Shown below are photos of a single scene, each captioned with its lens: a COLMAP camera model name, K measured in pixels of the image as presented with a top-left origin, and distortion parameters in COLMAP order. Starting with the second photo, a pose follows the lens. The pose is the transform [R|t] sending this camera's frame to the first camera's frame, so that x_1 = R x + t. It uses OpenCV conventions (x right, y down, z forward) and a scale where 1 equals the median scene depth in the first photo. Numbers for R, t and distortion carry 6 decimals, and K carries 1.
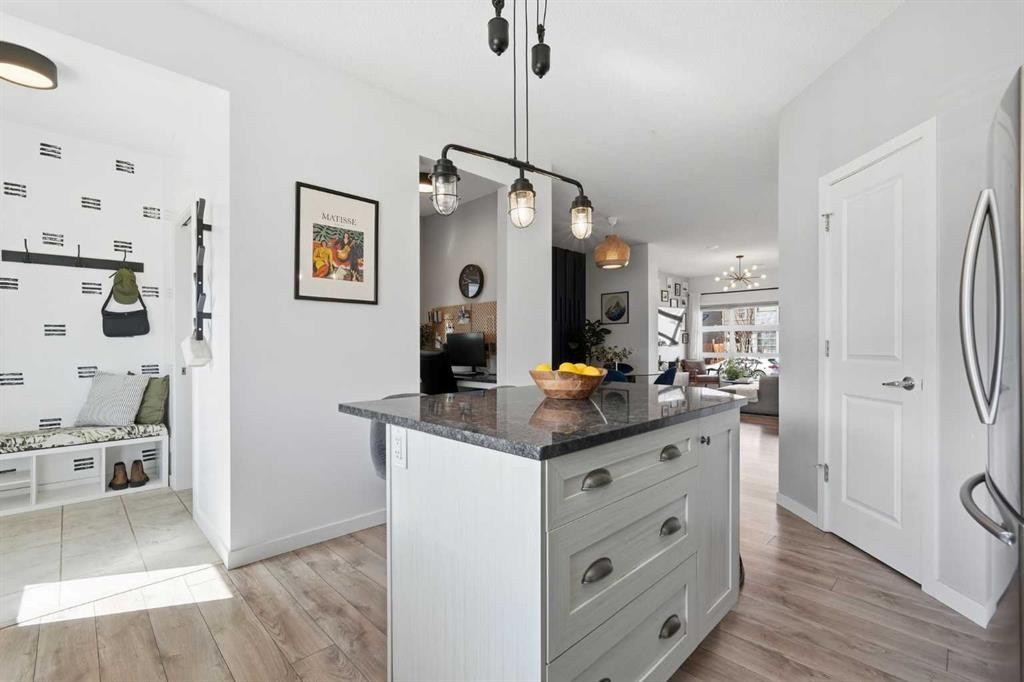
lens RADIAL K [[456.0, 0, 516.0], [0, 456.0, 345.5], [0, 0, 1]] dist [-0.015996, 0.008006]
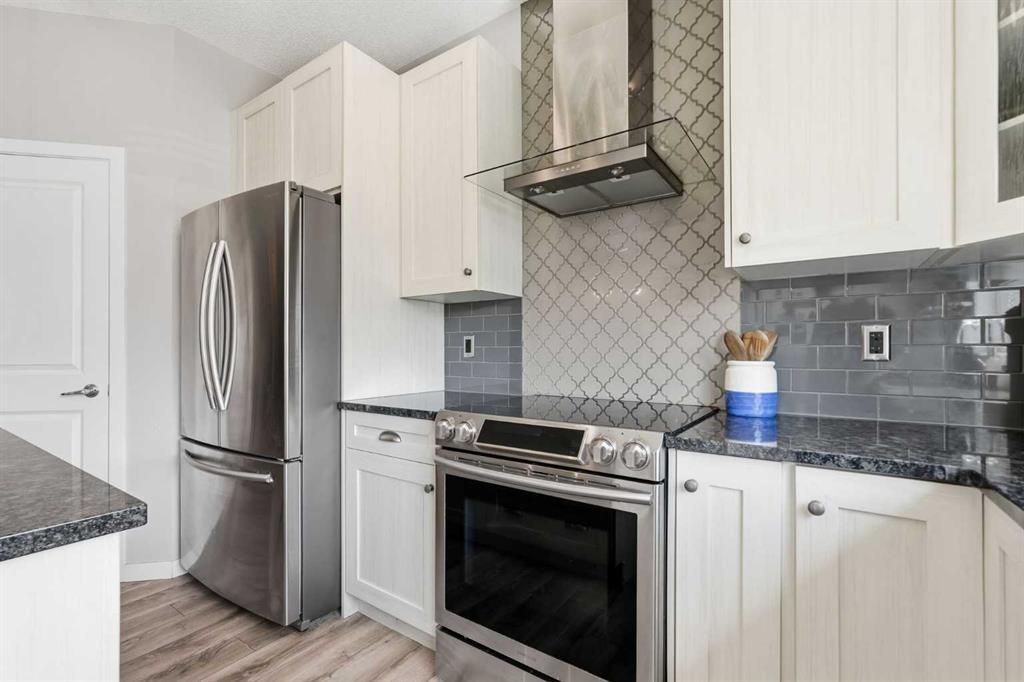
lens RADIAL K [[456.0, 0, 504.6], [0, 456.0, 350.2], [0, 0, 1]] dist [-0.015996, 0.008006]
pose [[-0.185997, 0.006385, 0.982530, -0.288737], [0.003658, 0.999976, -0.005806, 0.001007], [-0.982543, 0.002514, -0.186016, 0.246876]]
